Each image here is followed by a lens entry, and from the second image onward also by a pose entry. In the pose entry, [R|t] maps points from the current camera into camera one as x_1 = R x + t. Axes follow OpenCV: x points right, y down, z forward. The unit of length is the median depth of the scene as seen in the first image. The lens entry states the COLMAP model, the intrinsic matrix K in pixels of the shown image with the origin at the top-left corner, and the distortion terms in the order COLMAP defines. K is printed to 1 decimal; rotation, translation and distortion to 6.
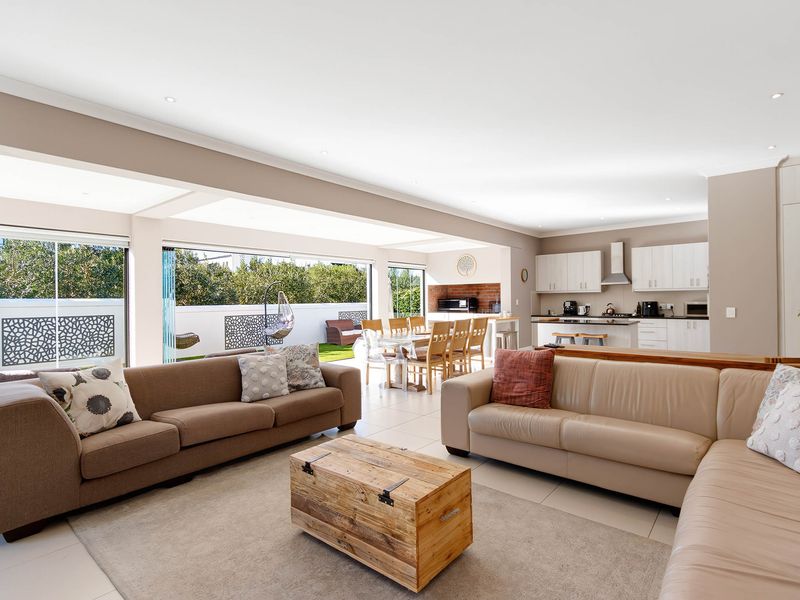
lens RADIAL K [[423.4, 0, 401.9], [0, 423.4, 298.9], [0, 0, 1]] dist [0.005130, 0.002212]
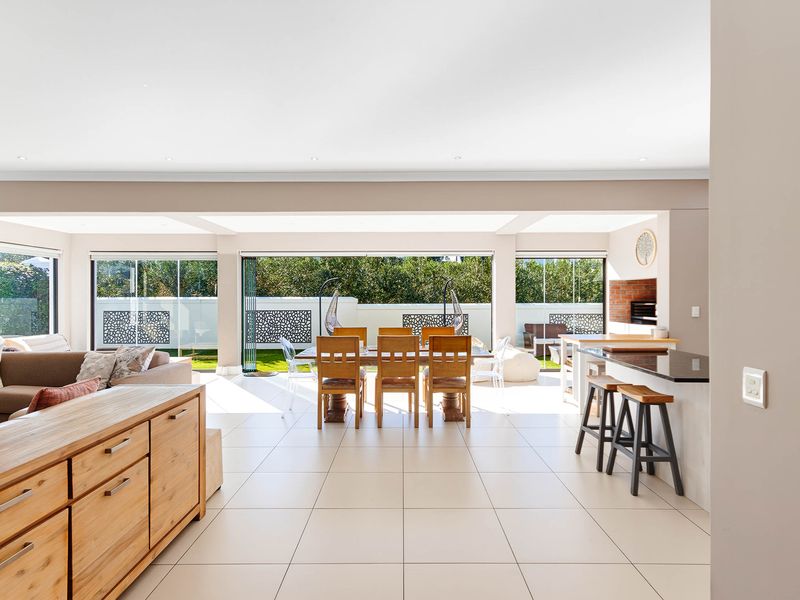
lens RADIAL K [[423.4, 0, 401.9], [0, 423.4, 298.9], [0, 0, 1]] dist [0.005130, 0.002212]
pose [[0.638755, 0.012745, -0.769305, 0.479524], [-0.005172, 0.999911, 0.012271, -0.013207], [0.769393, -0.003859, 0.638764, 0.400721]]
